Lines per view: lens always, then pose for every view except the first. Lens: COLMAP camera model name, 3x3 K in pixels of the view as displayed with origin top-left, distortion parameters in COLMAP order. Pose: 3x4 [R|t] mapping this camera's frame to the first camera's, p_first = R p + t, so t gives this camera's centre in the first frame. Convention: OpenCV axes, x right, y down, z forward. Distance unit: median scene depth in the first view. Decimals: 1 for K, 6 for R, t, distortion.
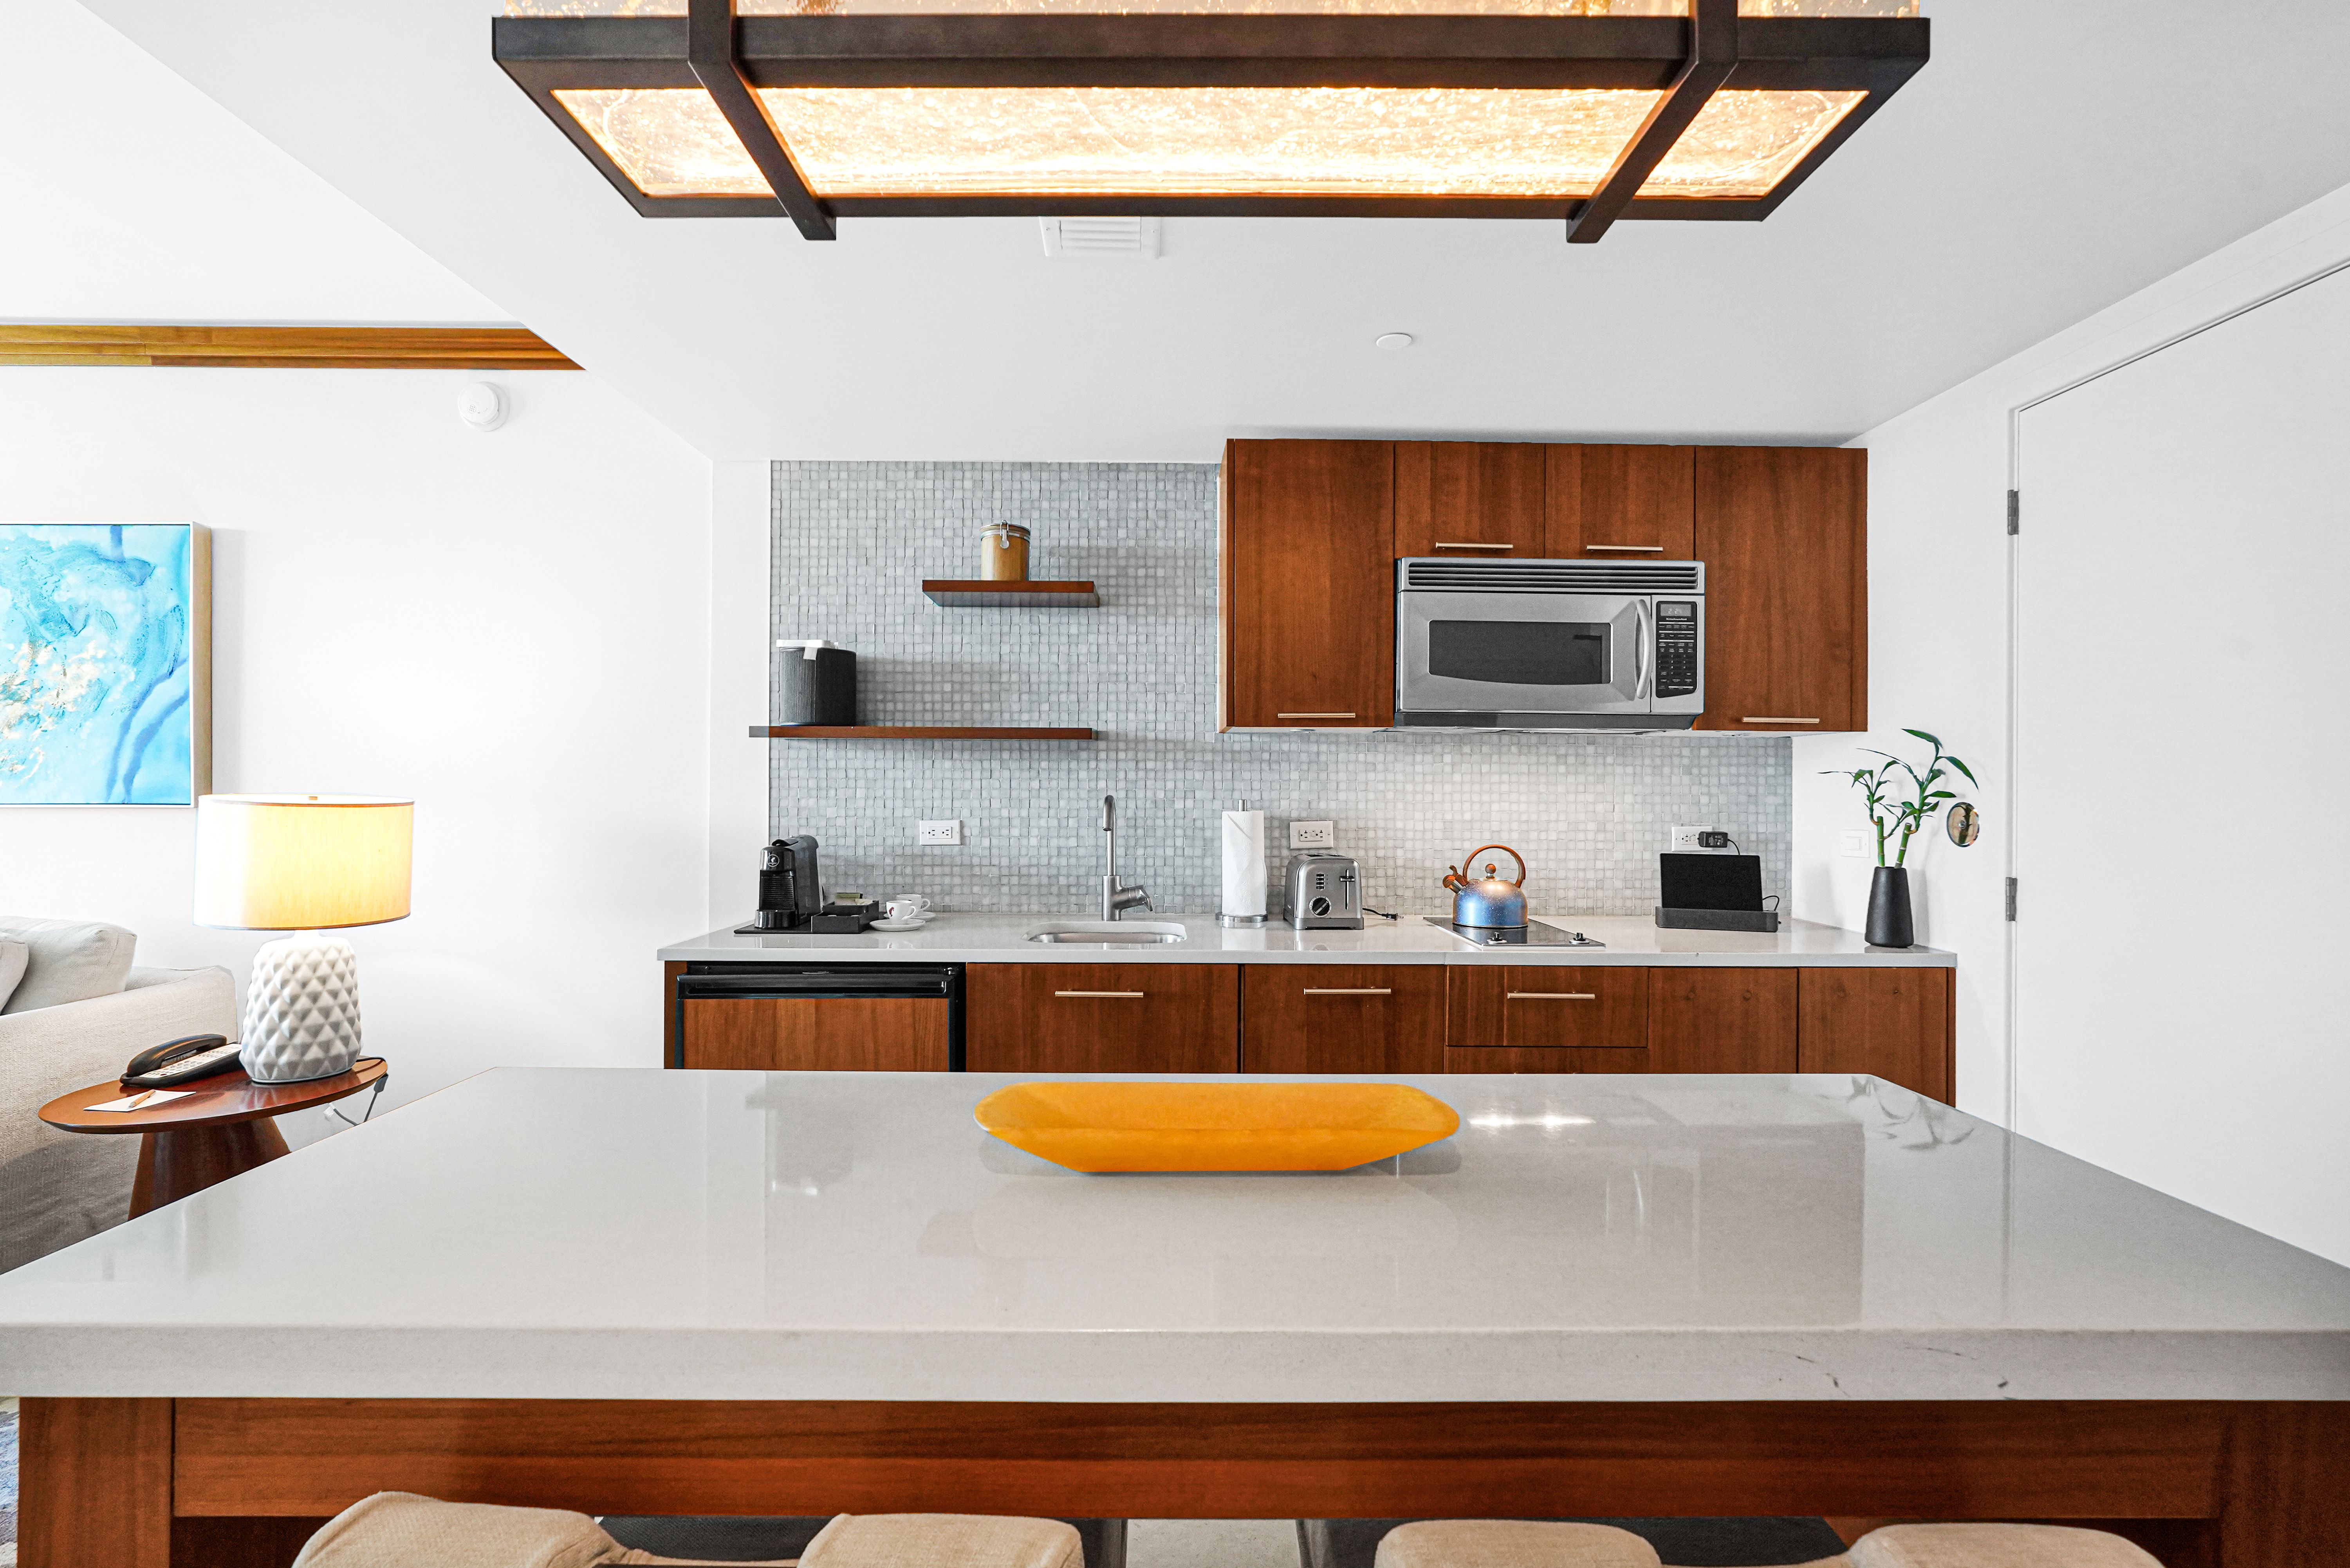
lens RADIAL K [[1062.2, 0, 1175.0], [0, 1062.2, 784.0], [0, 0, 1]] dist [-0.019757, 0.009412]
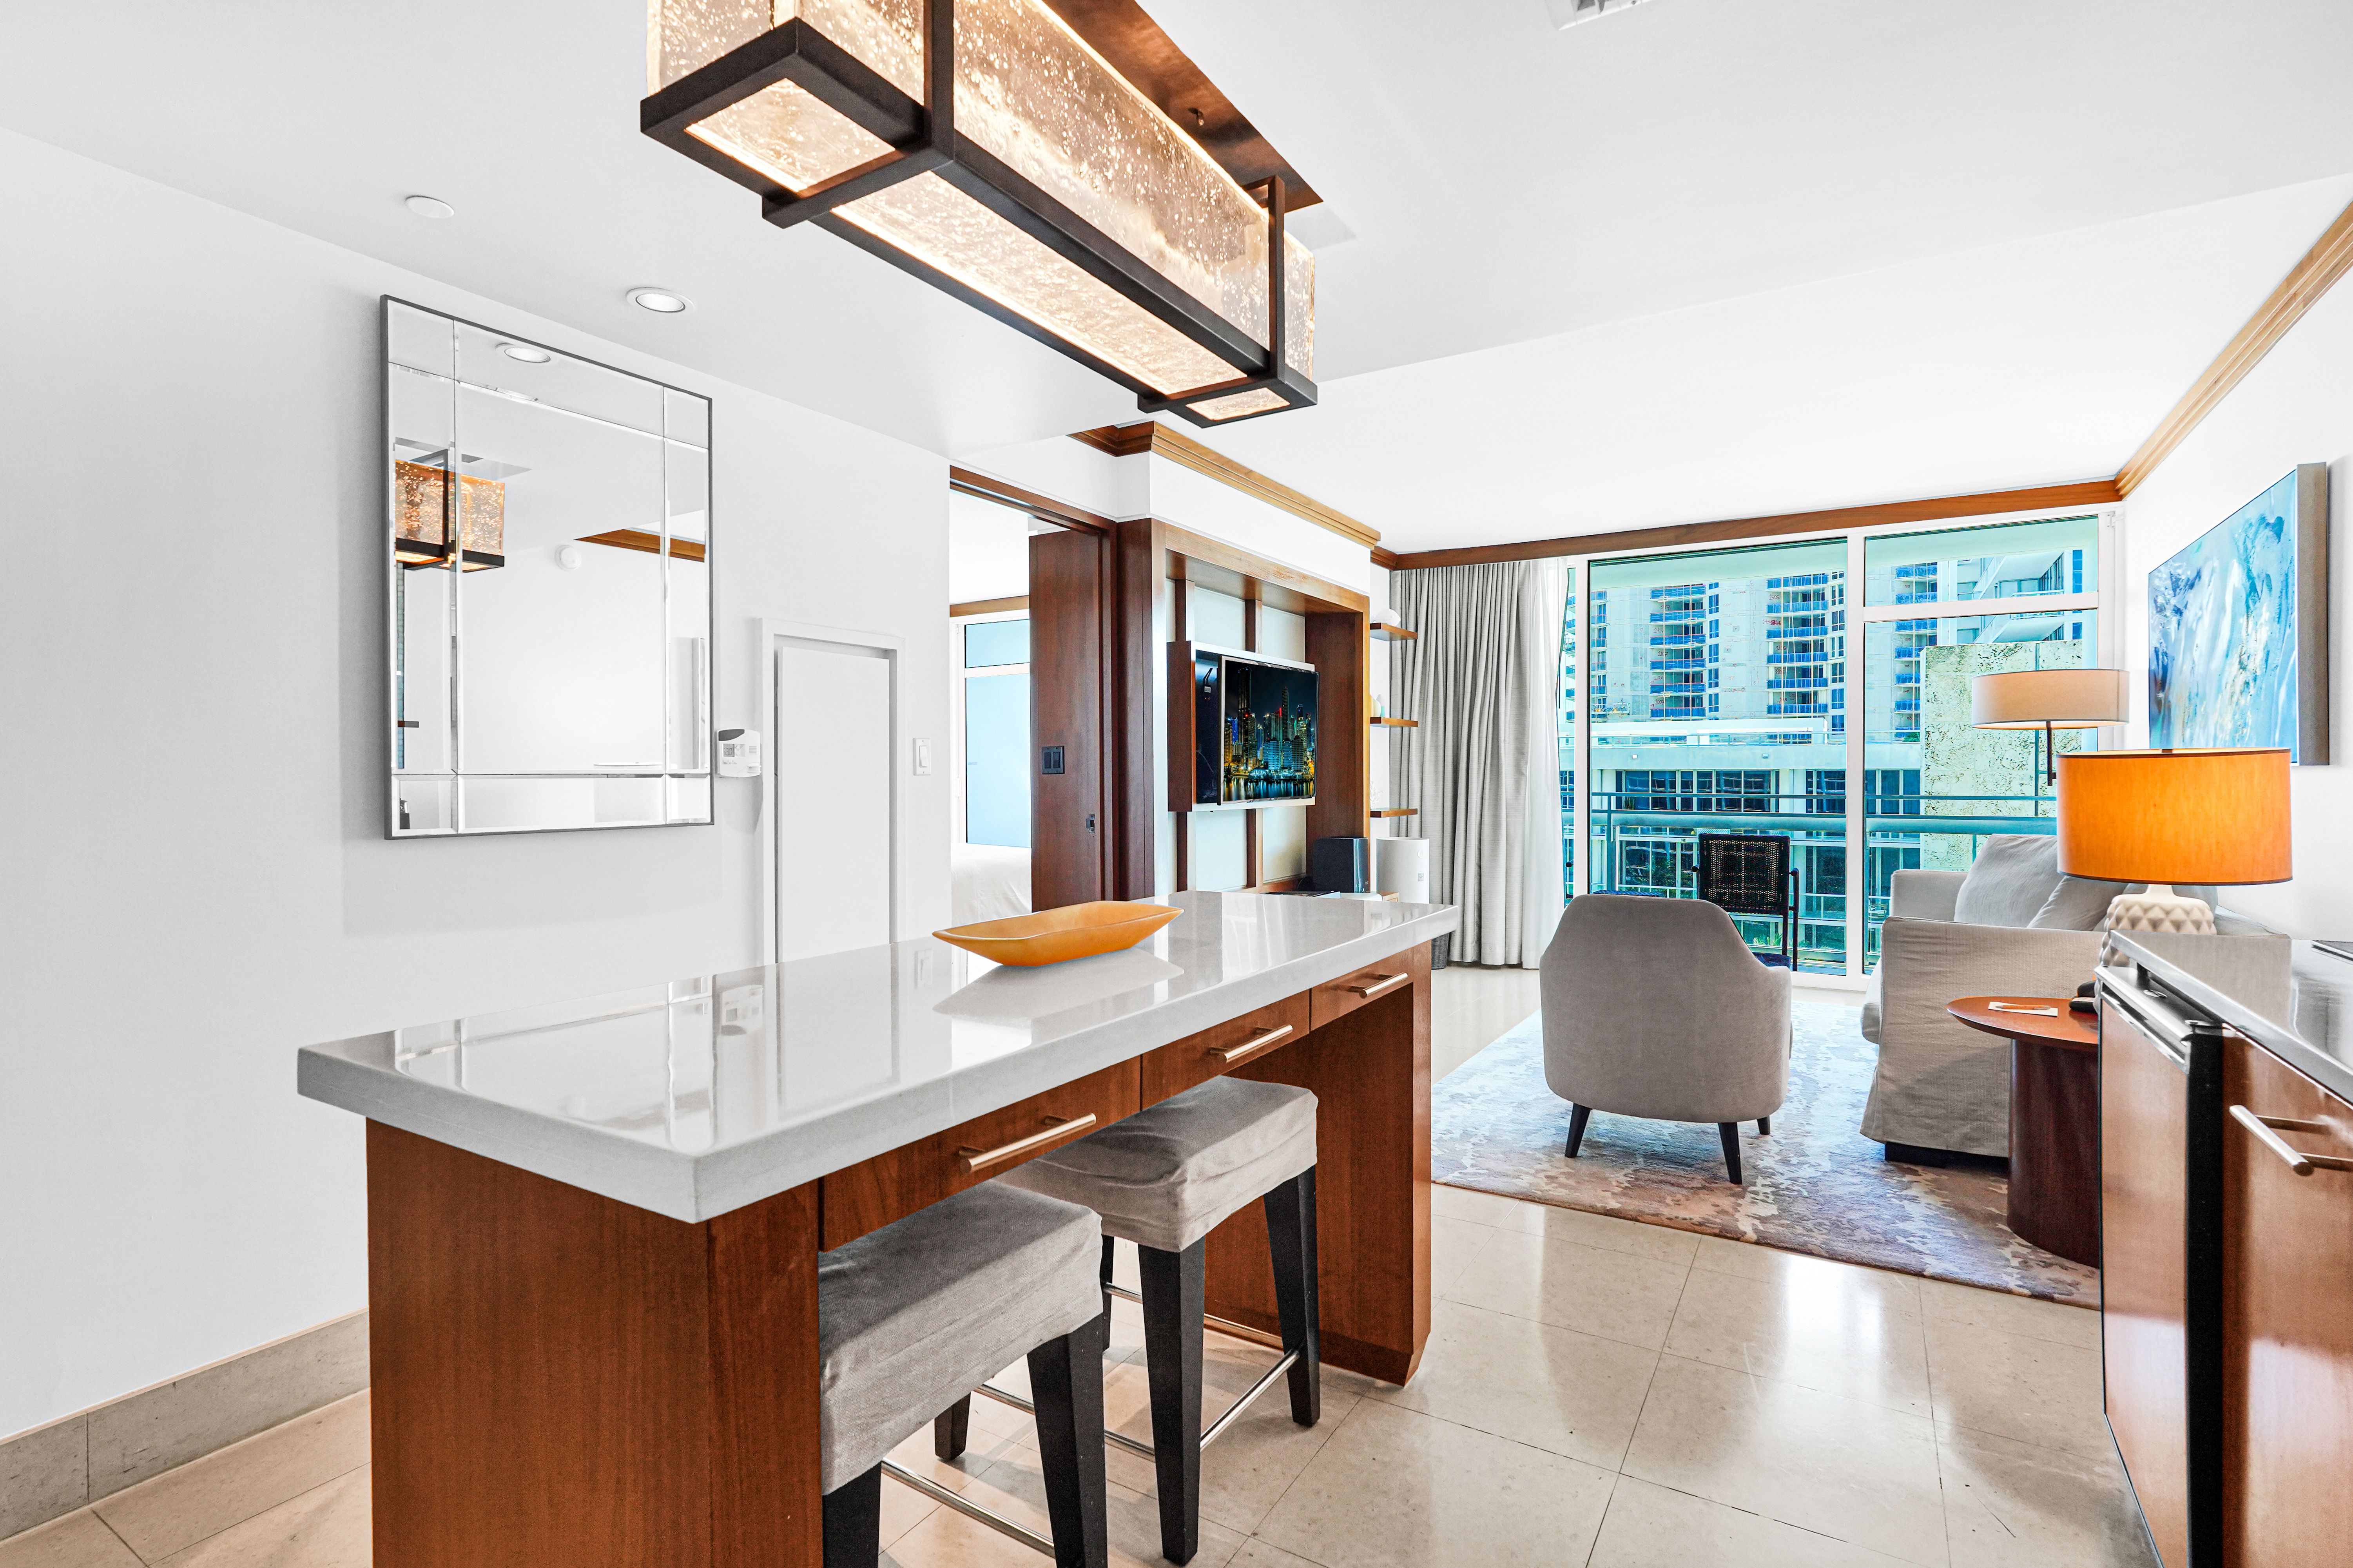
lens RADIAL K [[1114.8, 0, 1179.3], [0, 1114.8, 783.4], [0, 0, 1]] dist [-0.015679, 0.008405]
pose [[-0.529453, 0.000156, -0.848339, 0.442938], [0.001063, 0.999999, -0.000480, 0.036885], [0.848338, -0.001156, -0.529453, 0.662903]]
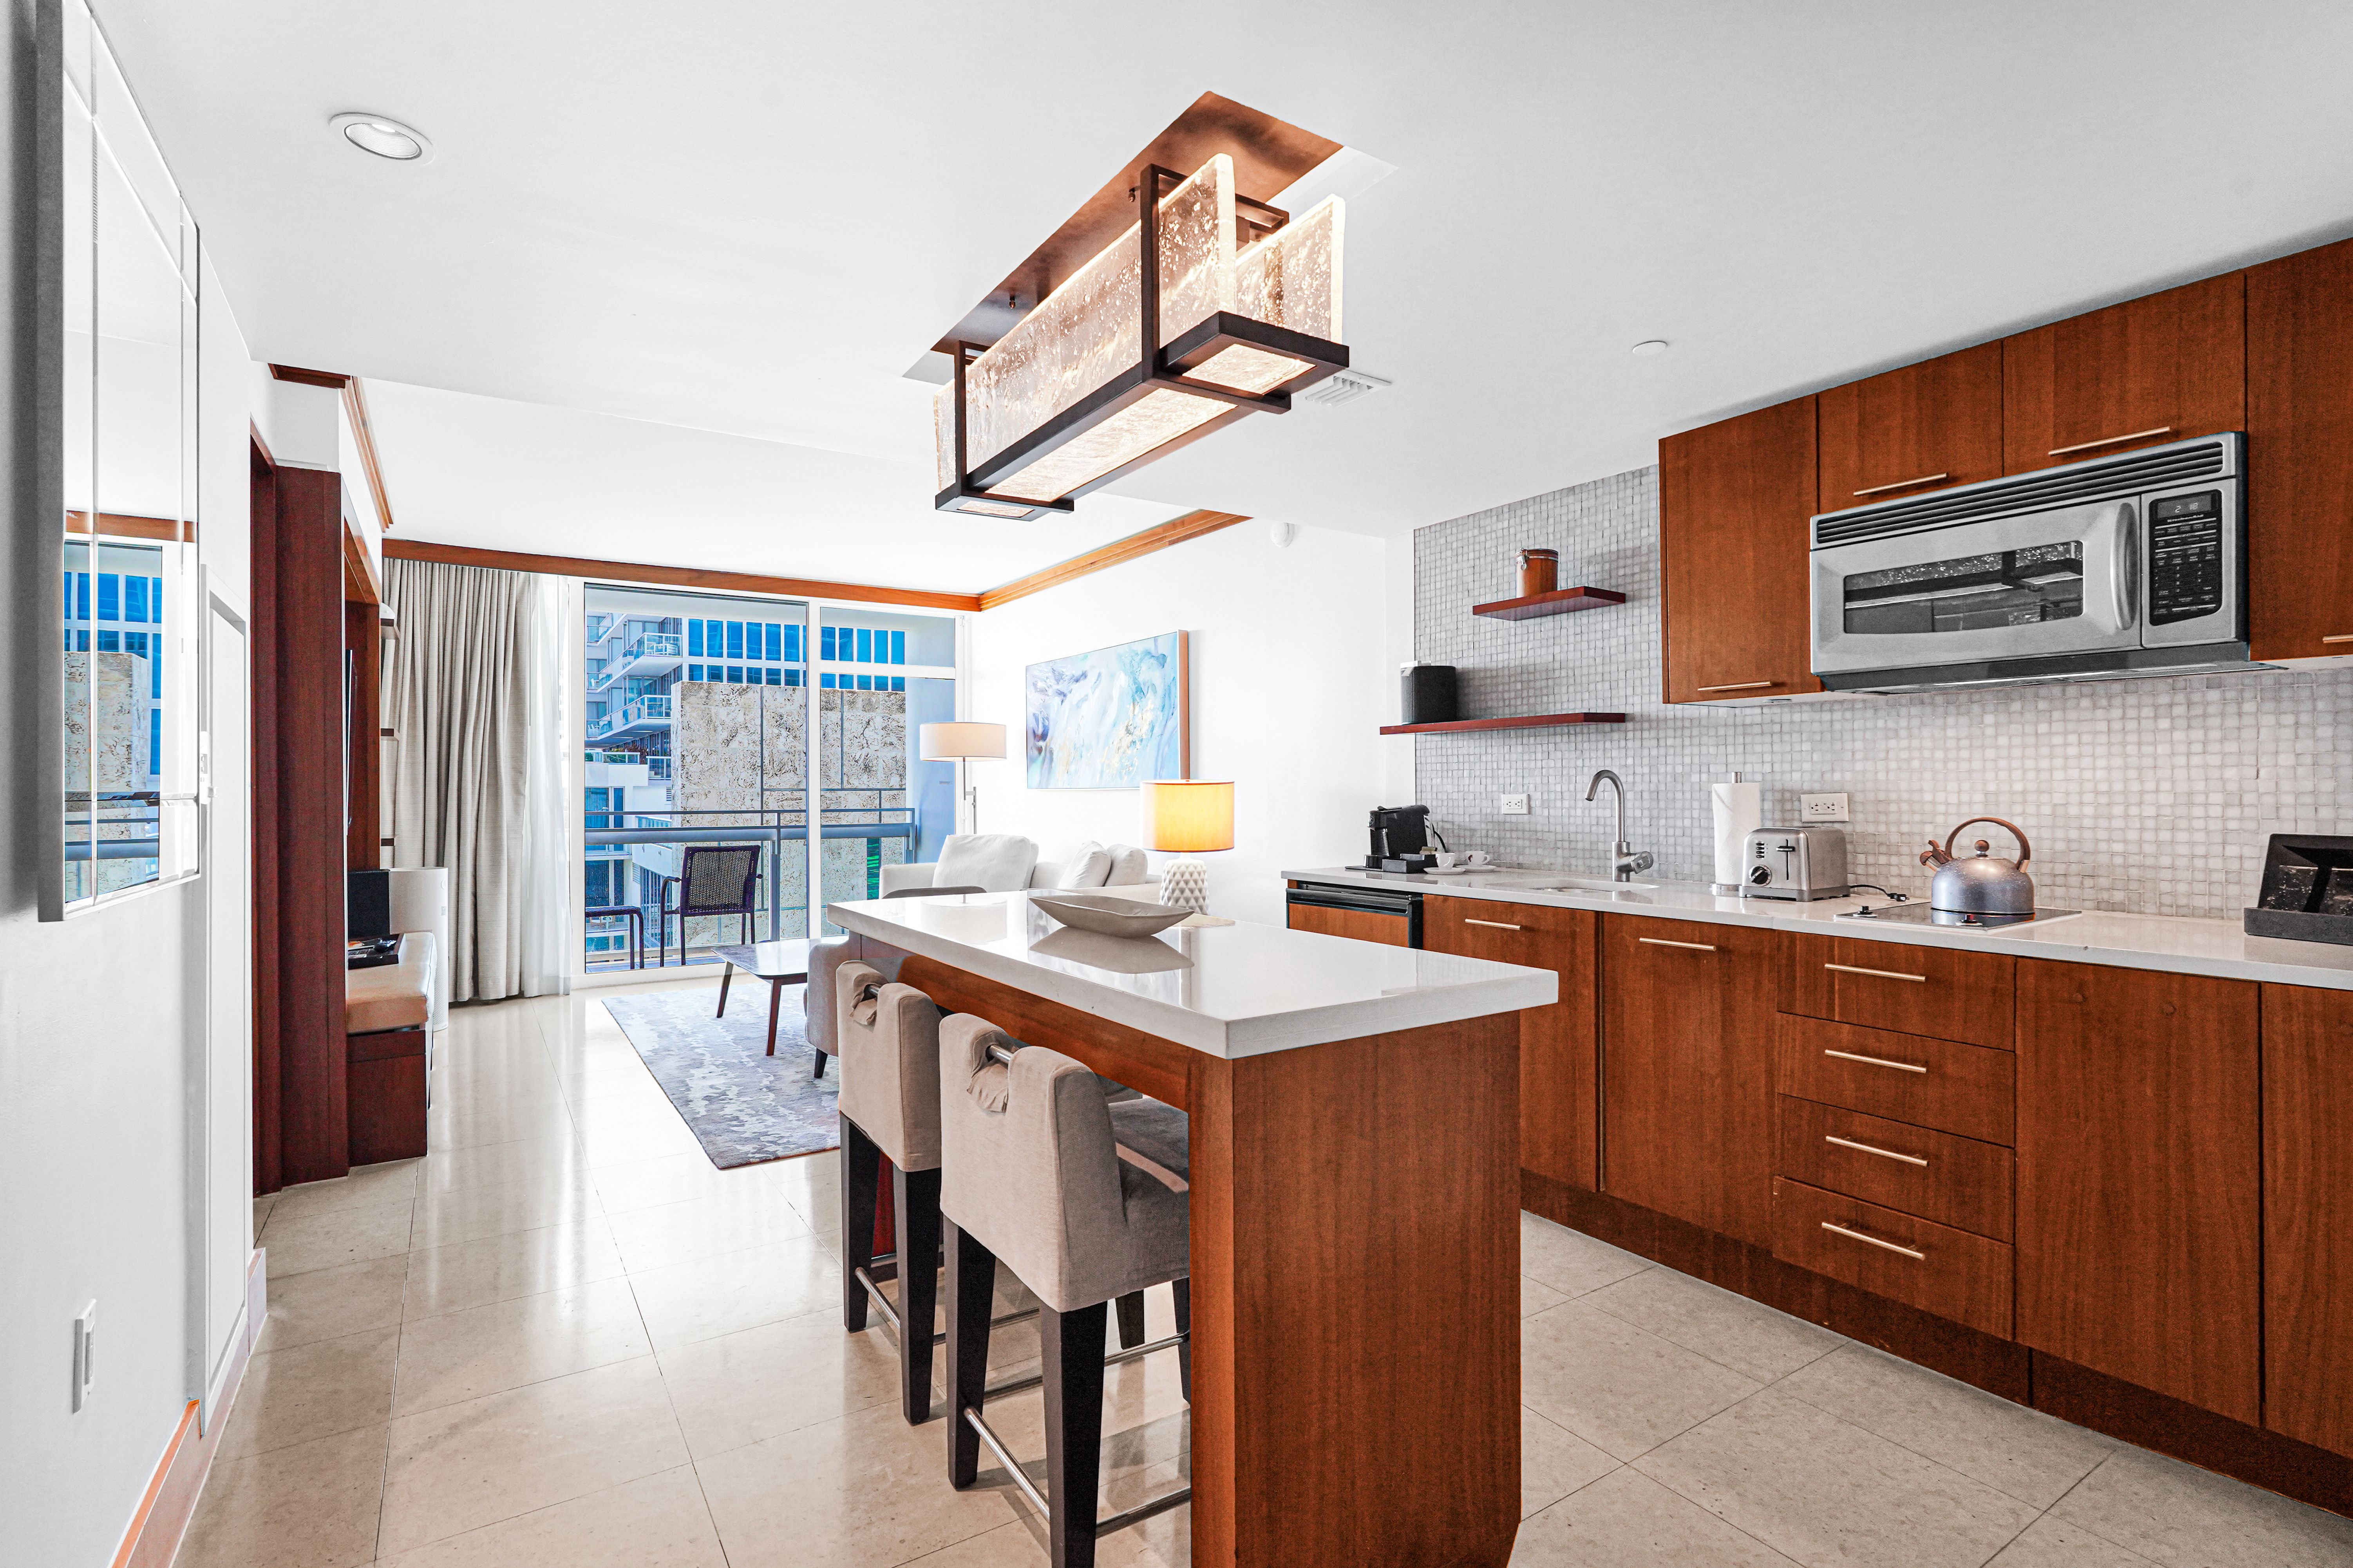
lens RADIAL K [[1114.8, 0, 1179.3], [0, 1114.8, 783.4], [0, 0, 1]] dist [-0.015679, 0.008405]
pose [[0.540484, -0.012600, -0.841260, 0.656645], [0.009421, 0.999916, -0.008923, 0.029403], [0.841301, -0.003103, 0.540558, -0.028212]]
